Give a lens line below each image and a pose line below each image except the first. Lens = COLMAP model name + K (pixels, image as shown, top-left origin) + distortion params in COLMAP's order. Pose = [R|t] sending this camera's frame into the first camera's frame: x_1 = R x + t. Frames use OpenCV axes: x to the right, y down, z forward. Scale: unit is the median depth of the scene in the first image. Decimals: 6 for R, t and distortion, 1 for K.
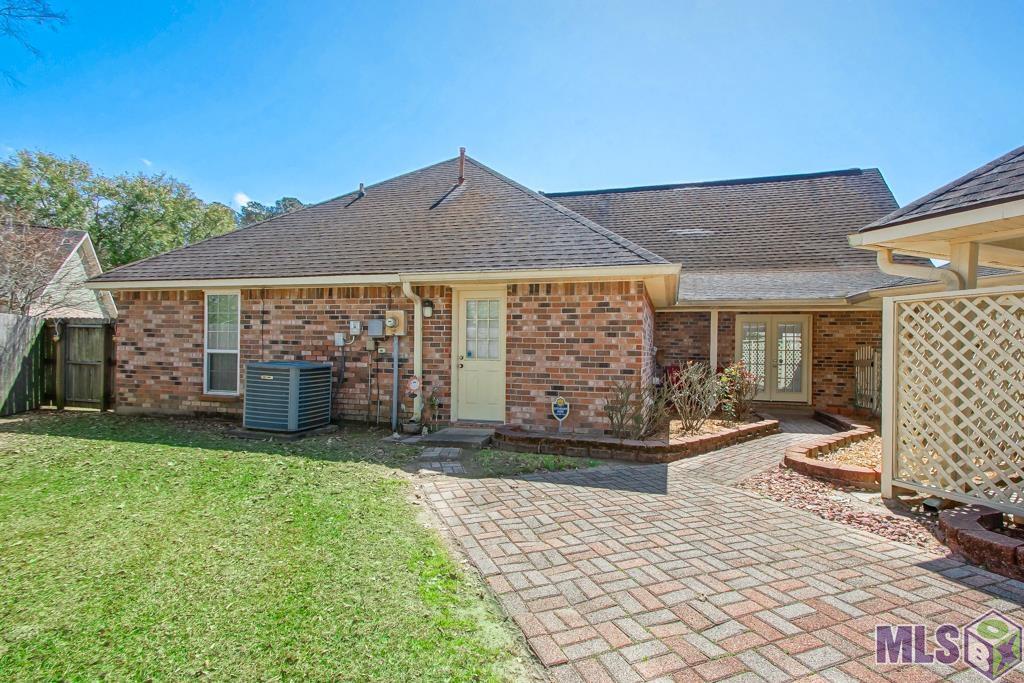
lens RADIAL K [[456.7, 0, 517.7], [0, 456.7, 339.6], [0, 0, 1]] dist [0.008213, -0.000965]
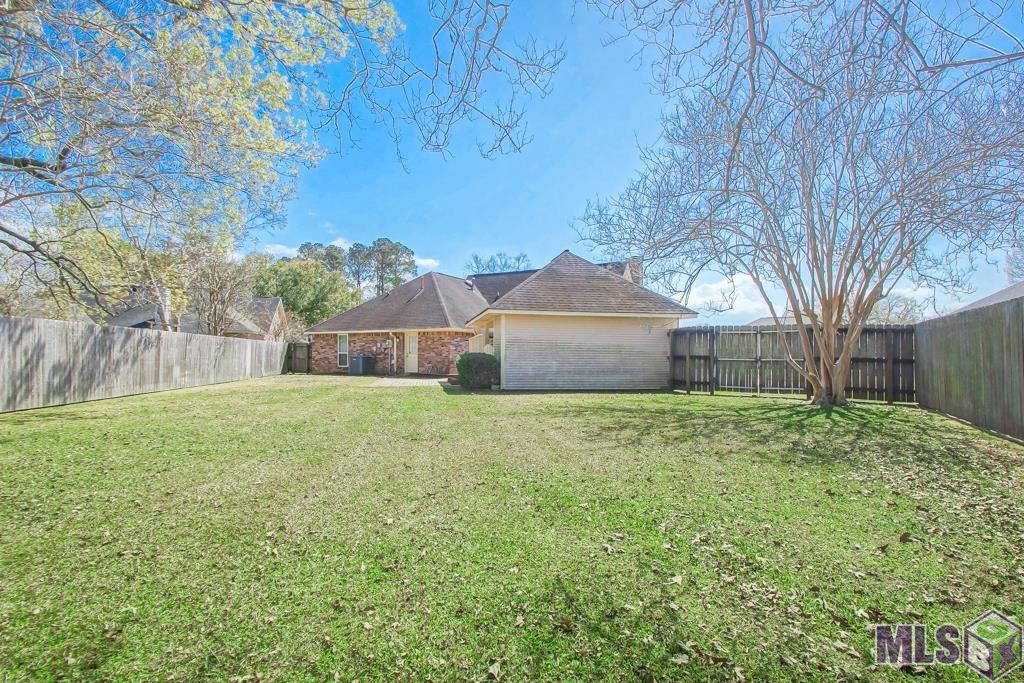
lens RADIAL K [[456.7, 0, 508.4], [0, 456.7, 344.3], [0, 0, 1]] dist [0.008213, -0.000965]
pose [[0.978809, -0.014406, -0.204267, 1.293496], [0.010929, 0.999776, -0.018137, 0.040000], [0.204482, 0.015521, 0.978747, -2.143057]]
